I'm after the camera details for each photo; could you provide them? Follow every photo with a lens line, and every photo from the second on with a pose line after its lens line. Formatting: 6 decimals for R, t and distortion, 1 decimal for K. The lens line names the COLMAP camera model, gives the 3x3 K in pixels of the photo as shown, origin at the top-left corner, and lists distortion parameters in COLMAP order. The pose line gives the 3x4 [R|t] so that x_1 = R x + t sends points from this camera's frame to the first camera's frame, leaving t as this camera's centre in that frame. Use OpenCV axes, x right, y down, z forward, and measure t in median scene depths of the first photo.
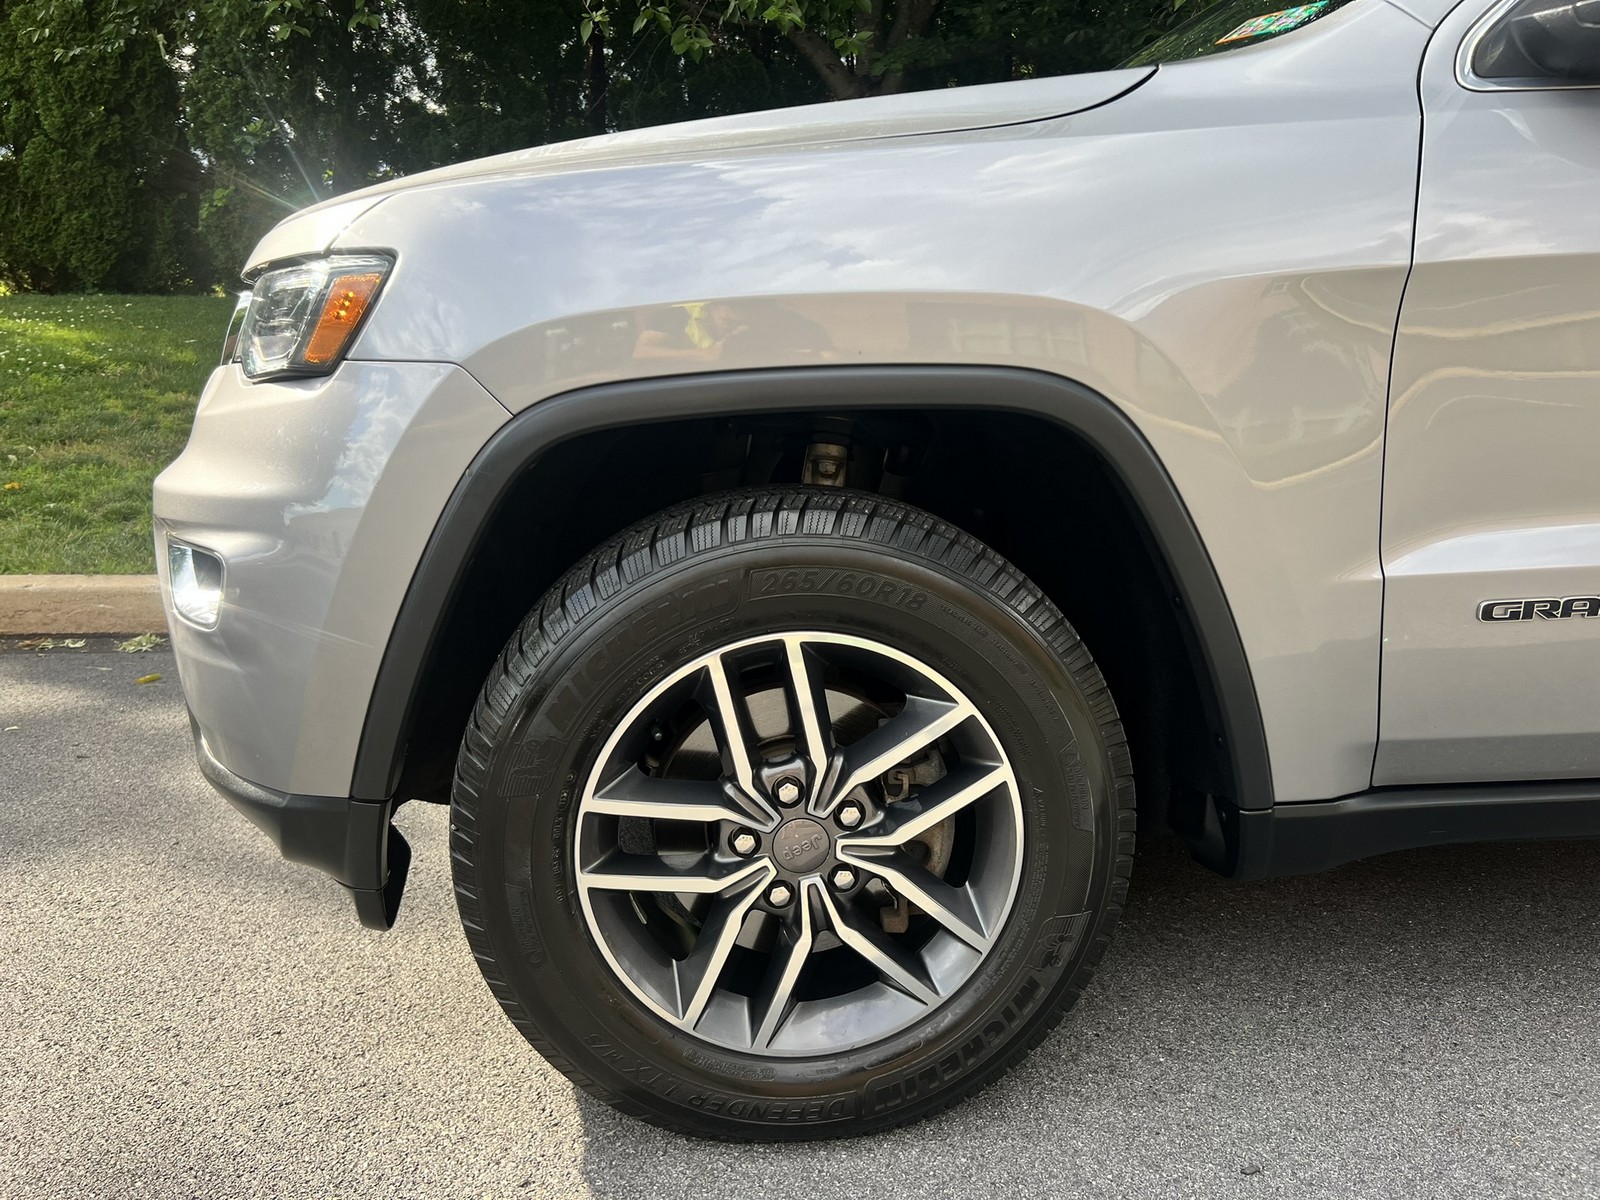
lens RADIAL K [[1135.0, 0, 798.5], [0, 1135.0, 634.1], [0, 0, 1]] dist [0.043699, -0.000109]
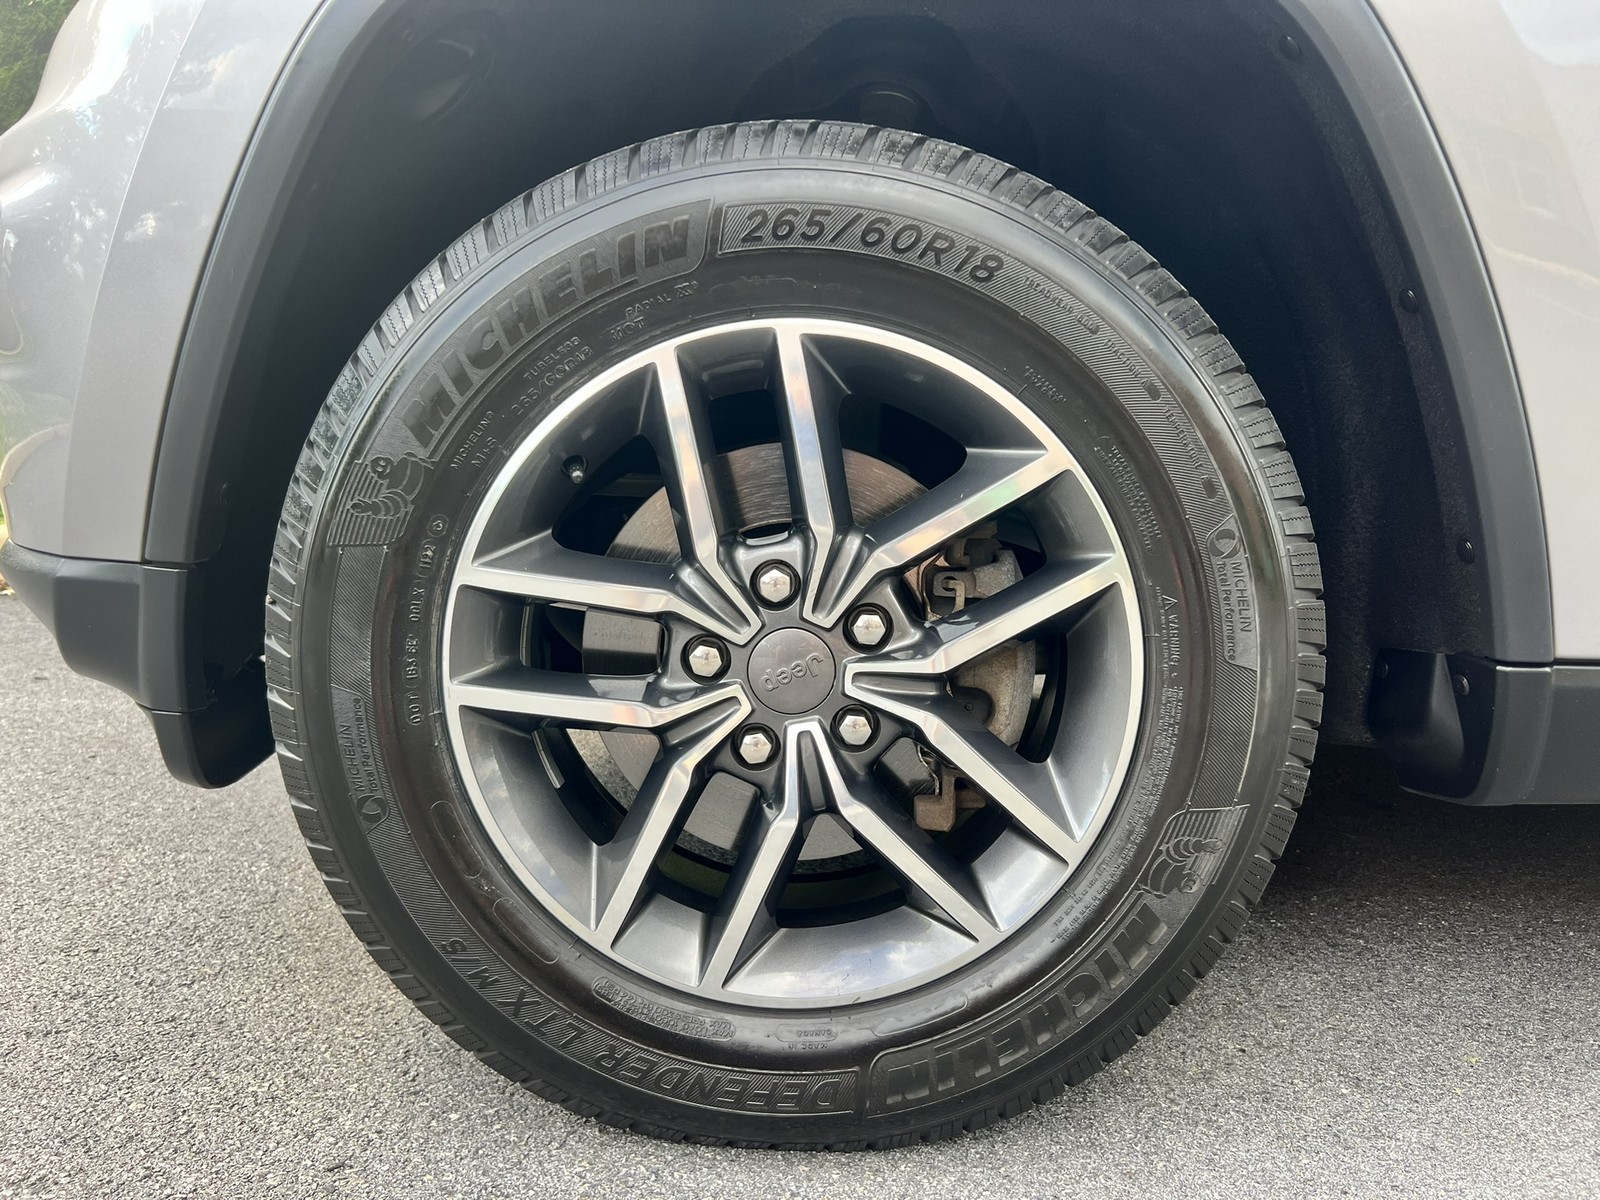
lens RADIAL K [[1196.4, 0, 795.9], [0, 1196.4, 589.7], [0, 0, 1]] dist [0.034617, -0.004495]
pose [[0.994587, 0.051440, -0.090283, 0.063307], [-0.058944, 0.994844, -0.082526, 0.193497], [0.085572, 0.087400, 0.992491, 0.313139]]
